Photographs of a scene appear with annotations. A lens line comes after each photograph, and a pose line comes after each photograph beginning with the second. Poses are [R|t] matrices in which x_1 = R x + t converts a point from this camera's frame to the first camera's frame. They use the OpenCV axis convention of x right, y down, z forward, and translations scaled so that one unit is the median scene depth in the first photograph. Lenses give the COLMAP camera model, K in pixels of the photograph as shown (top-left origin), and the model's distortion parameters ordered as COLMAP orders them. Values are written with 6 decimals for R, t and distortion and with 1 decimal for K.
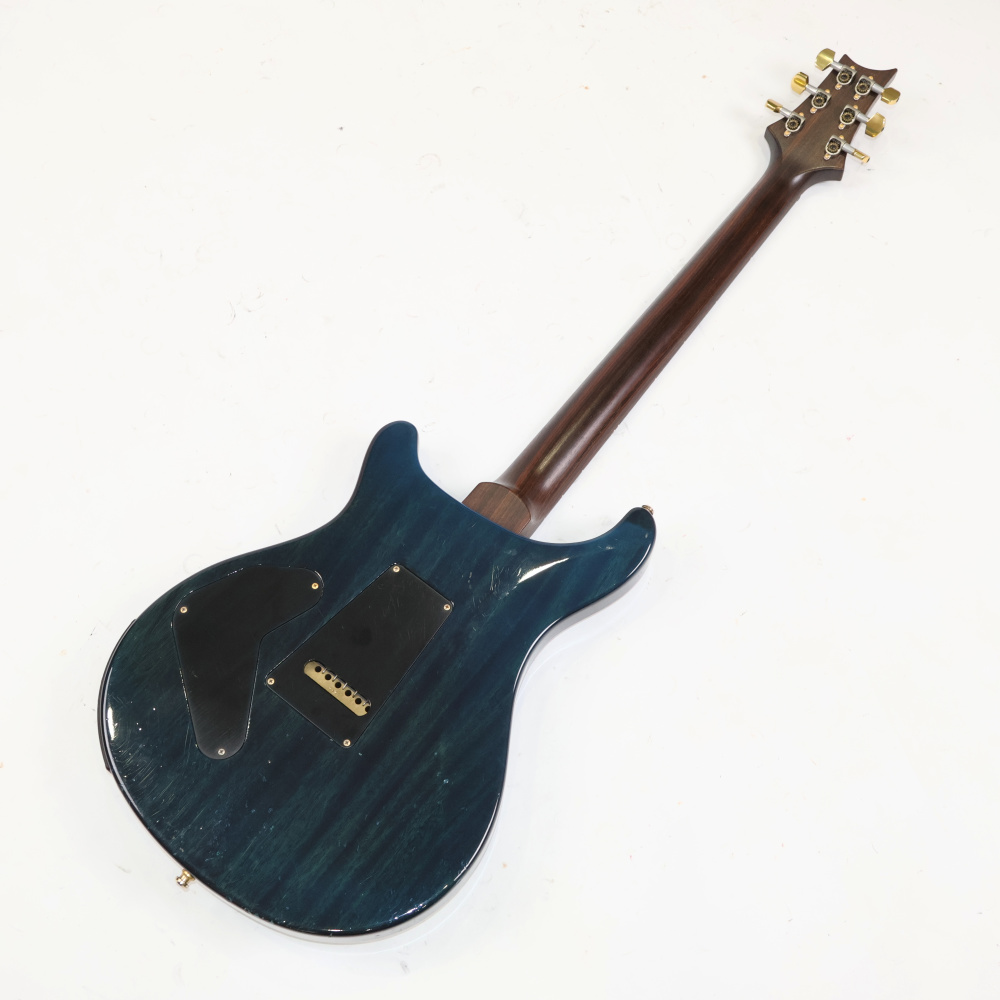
lens RADIAL K [[1257.3, 0, 500.0], [0, 1257.3, 500.0], [0, 0, 1]] dist [0.002397, 0.028810]
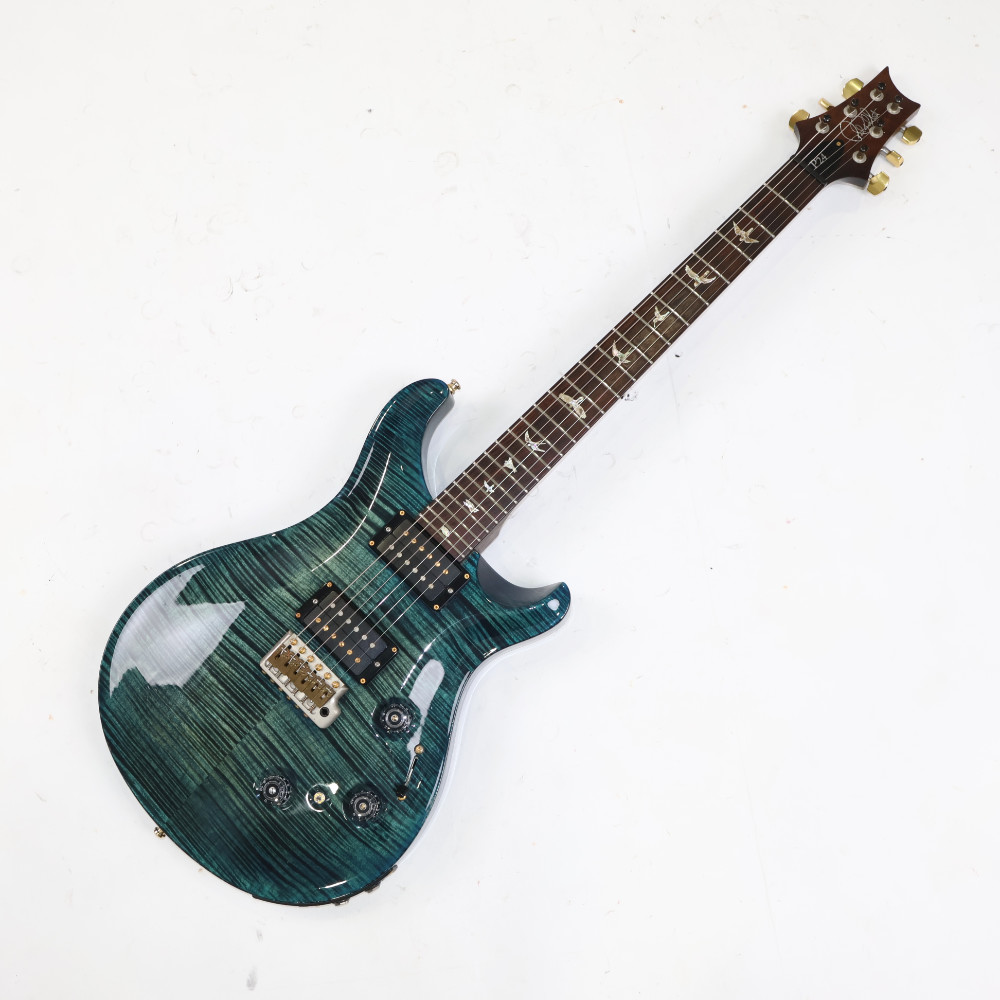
lens RADIAL K [[1257.3, 0, 500.0], [0, 1257.3, 500.0], [0, 0, 1]] dist [0.002397, 0.028810]
pose [[0.976909, 0.180875, -0.113720, 0.187310], [-0.161468, 0.973585, 0.161429, -0.219636], [0.139915, -0.139340, 0.980310, -0.019975]]
